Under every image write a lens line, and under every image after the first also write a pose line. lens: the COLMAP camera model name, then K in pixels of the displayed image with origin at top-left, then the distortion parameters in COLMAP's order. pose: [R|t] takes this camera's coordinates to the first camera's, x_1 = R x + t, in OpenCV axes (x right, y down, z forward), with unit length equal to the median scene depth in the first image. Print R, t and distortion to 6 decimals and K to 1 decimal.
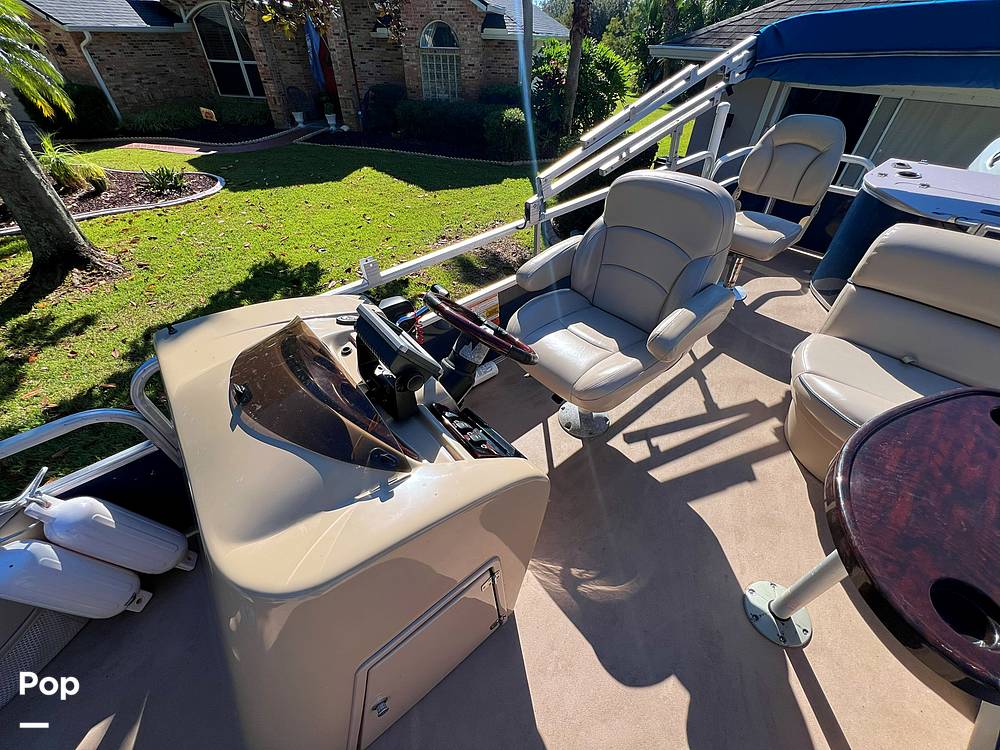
lens RADIAL K [[401.6, 0, 500.0], [0, 401.6, 375.0], [0, 0, 1]] dist [-0.000019, -0.000193]
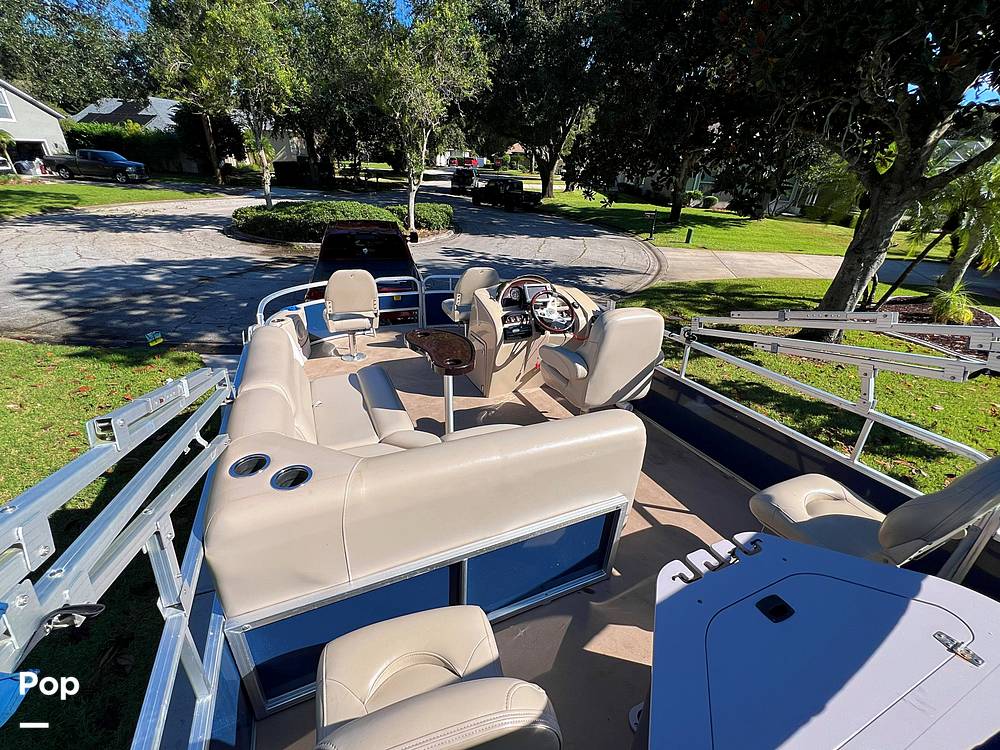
lens RADIAL K [[425.9, 0, 497.0], [0, 425.9, 375.9], [0, 0, 1]] dist [0.000666, 0.000511]
pose [[-0.261039, 0.421457, -0.868466, 1.130086], [-0.662471, 0.576155, 0.478724, -0.412858], [0.702133, 0.700299, 0.128804, 0.278286]]
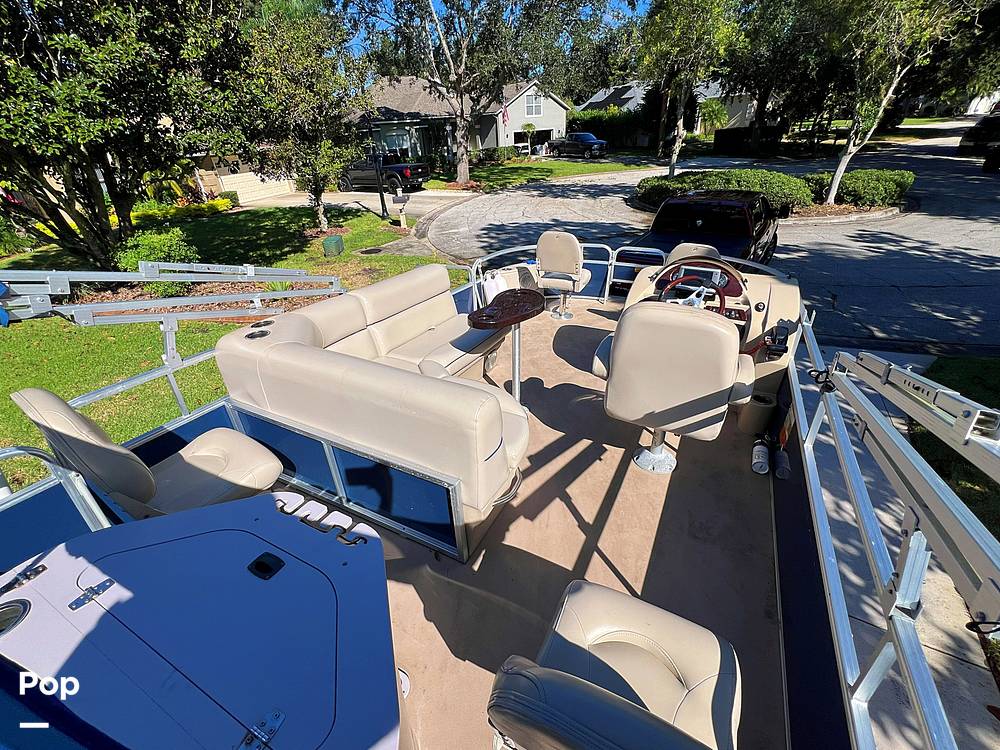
lens RADIAL K [[425.9, 0, 497.0], [0, 425.9, 375.9], [0, 0, 1]] dist [0.000666, 0.000511]
pose [[-0.917423, 0.233481, -0.322214, 0.703655], [-0.222767, 0.369602, 0.902092, -0.735716], [0.329712, 0.899378, -0.287069, 0.683630]]
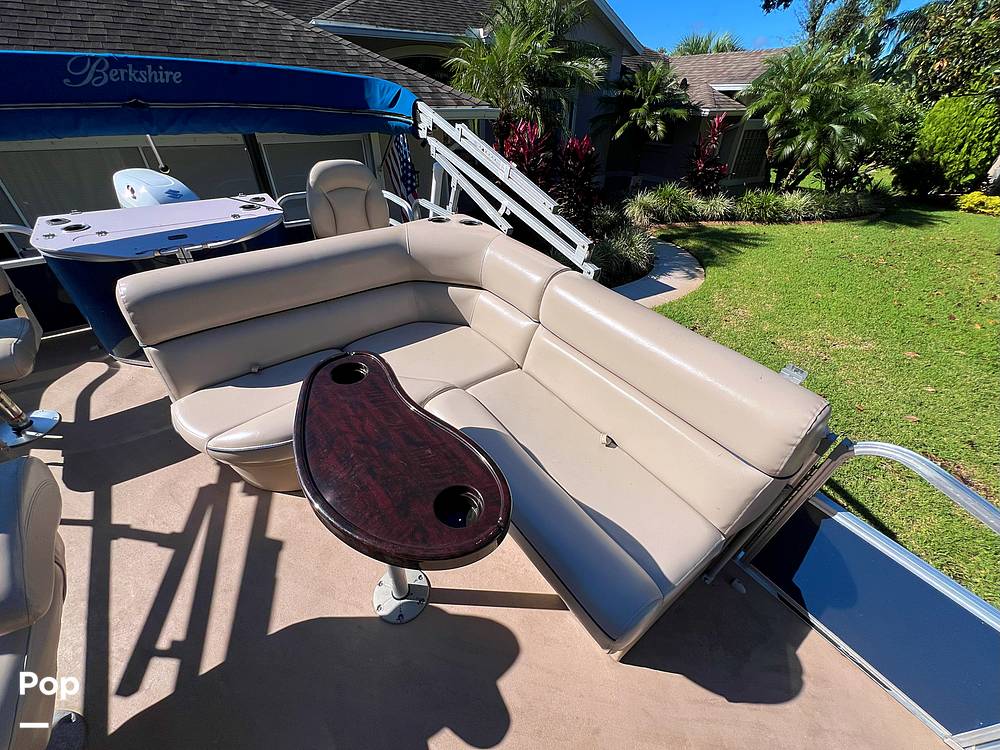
lens RADIAL K [[401.6, 0, 500.0], [0, 401.6, 375.0], [0, 0, 1]] dist [-0.000019, -0.000193]
pose [[0.036597, -0.578447, 0.814898, 0.072750], [0.636467, 0.642160, 0.427247, -0.038134], [-0.770435, 0.503020, 0.391663, 0.032629]]
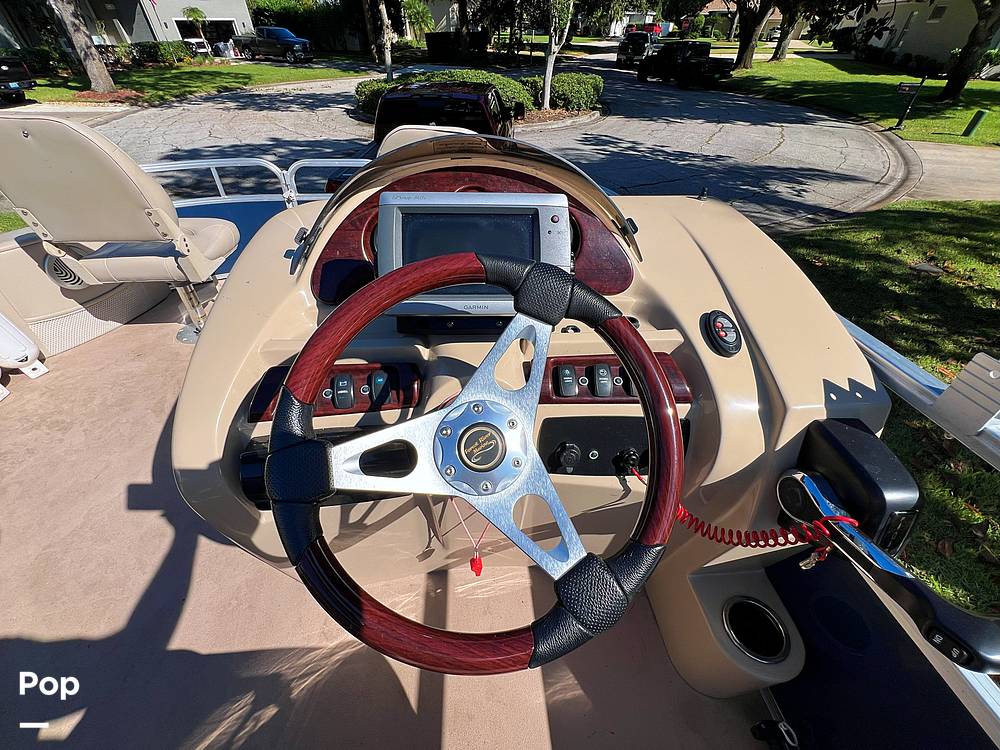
lens RADIAL K [[404.2, 0, 500.0], [0, 404.2, 375.0], [0, 0, 1]] dist [-0.000792, 0.000050]
pose [[-0.569956, 0.527902, -0.629658, 0.052215], [-0.540863, 0.335846, 0.771152, -0.167334], [0.618560, 0.780082, 0.094105, 0.386901]]
